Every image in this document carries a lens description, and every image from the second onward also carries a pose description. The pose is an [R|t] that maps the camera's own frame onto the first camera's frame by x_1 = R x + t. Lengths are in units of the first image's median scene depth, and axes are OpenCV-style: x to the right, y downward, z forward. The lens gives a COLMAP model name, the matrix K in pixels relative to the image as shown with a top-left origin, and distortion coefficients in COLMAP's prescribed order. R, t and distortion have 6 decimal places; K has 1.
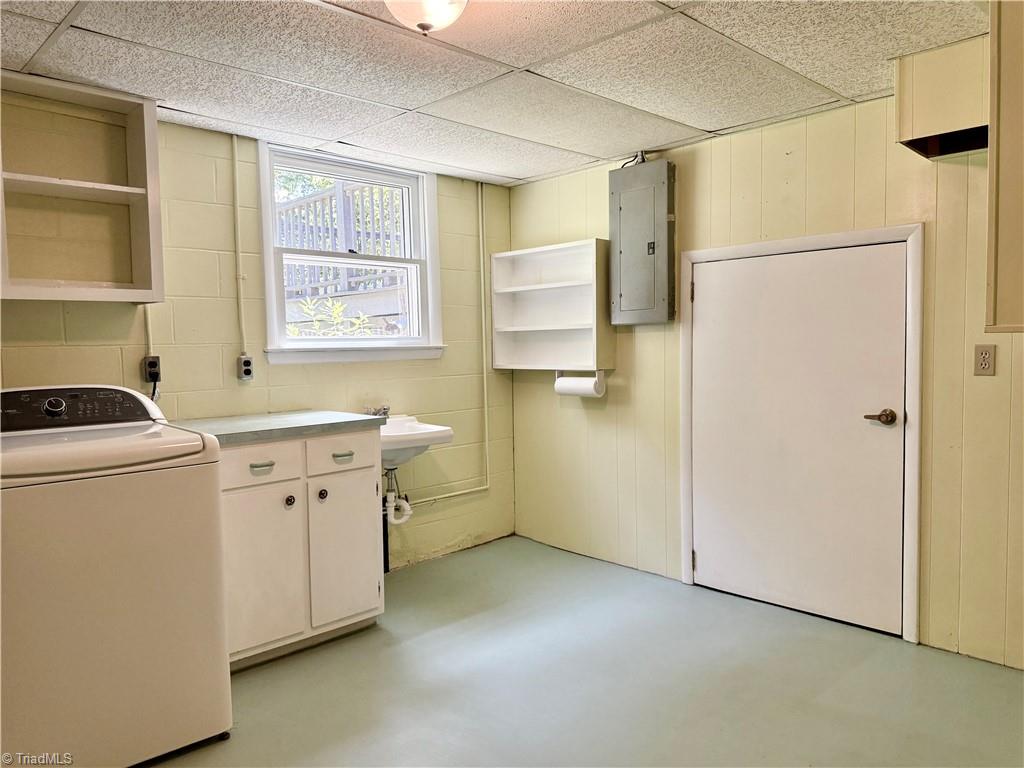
lens RADIAL K [[739.1, 0, 529.7], [0, 739.1, 387.0], [0, 0, 1]] dist [0.061157, -0.089497]
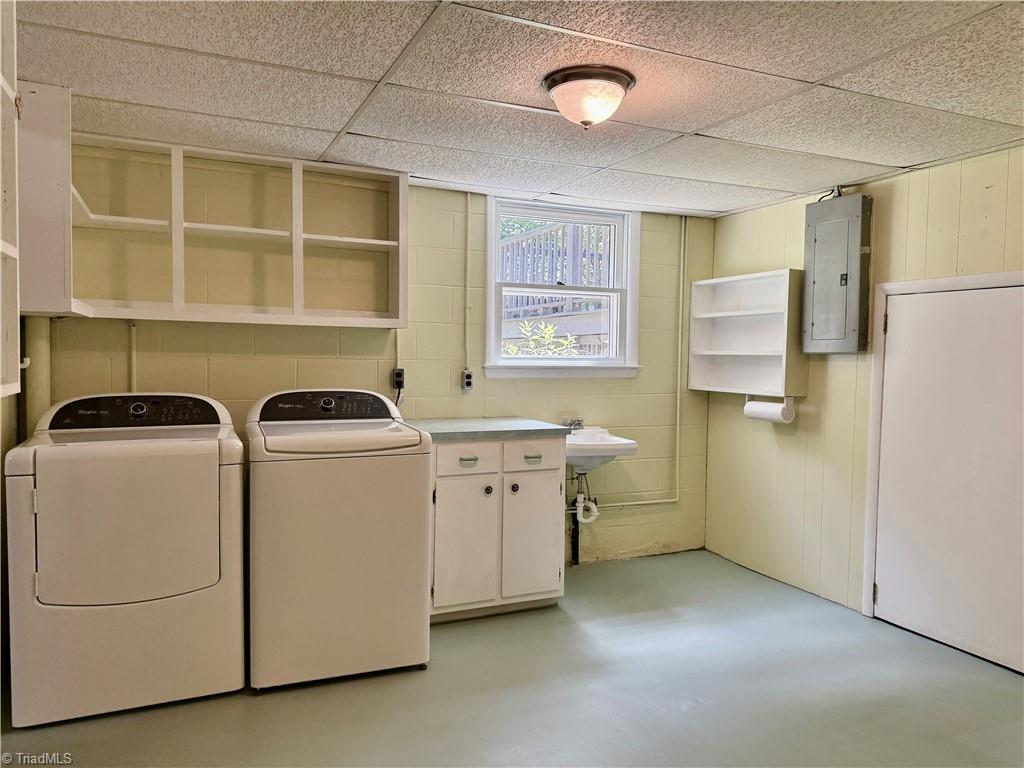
lens RADIAL K [[739.1, 0, 518.0], [0, 739.1, 390.2], [0, 0, 1]] dist [0.061157, -0.089497]
pose [[0.940638, 0.050363, -0.335655, 0.102785], [-0.054410, 0.998515, -0.002657, -0.010049], [0.335023, 0.020763, 0.941981, -0.115879]]
